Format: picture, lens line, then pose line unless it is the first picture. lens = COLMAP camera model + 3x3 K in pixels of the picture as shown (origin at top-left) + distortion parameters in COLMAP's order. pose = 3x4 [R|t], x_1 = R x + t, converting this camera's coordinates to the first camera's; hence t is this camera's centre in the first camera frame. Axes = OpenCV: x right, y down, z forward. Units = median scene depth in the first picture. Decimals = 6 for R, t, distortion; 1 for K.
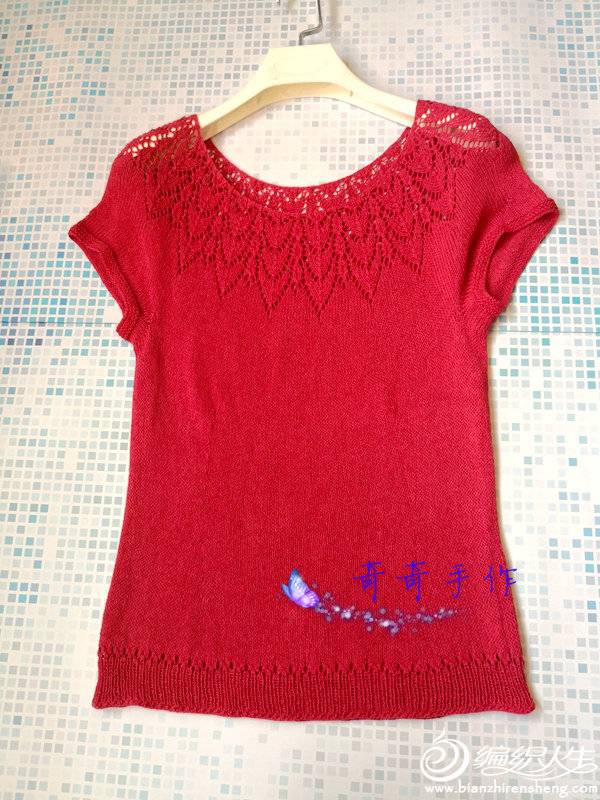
lens RADIAL K [[729.2, 0, 296.7], [0, 729.2, 398.6], [0, 0, 1]] dist [0.031771, -0.042004]
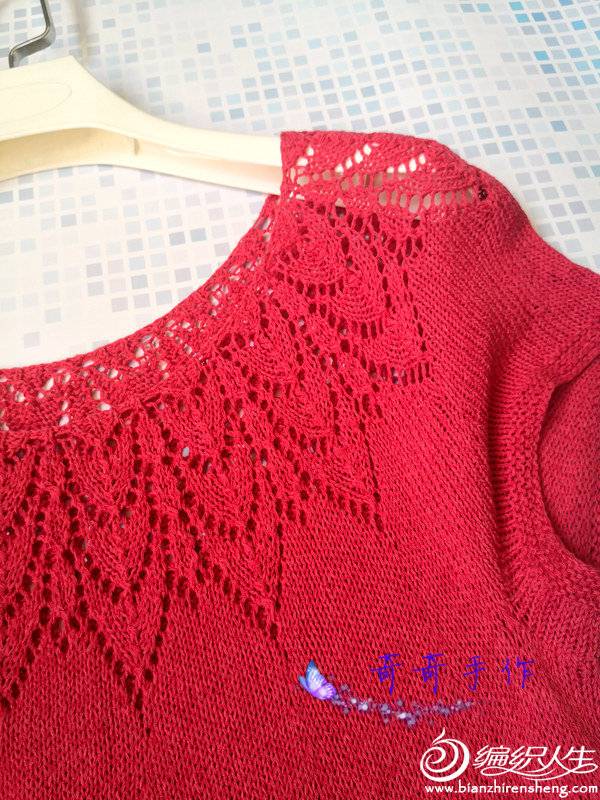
lens RADIAL K [[729.2, 0, 302.9], [0, 729.2, 403.7], [0, 0, 1]] dist [0.031771, -0.042004]
pose [[0.968286, -0.187189, 0.165475, 0.072183], [0.211387, 0.966853, -0.143215, -0.177707], [-0.133182, 0.173653, 0.975760, 0.581874]]
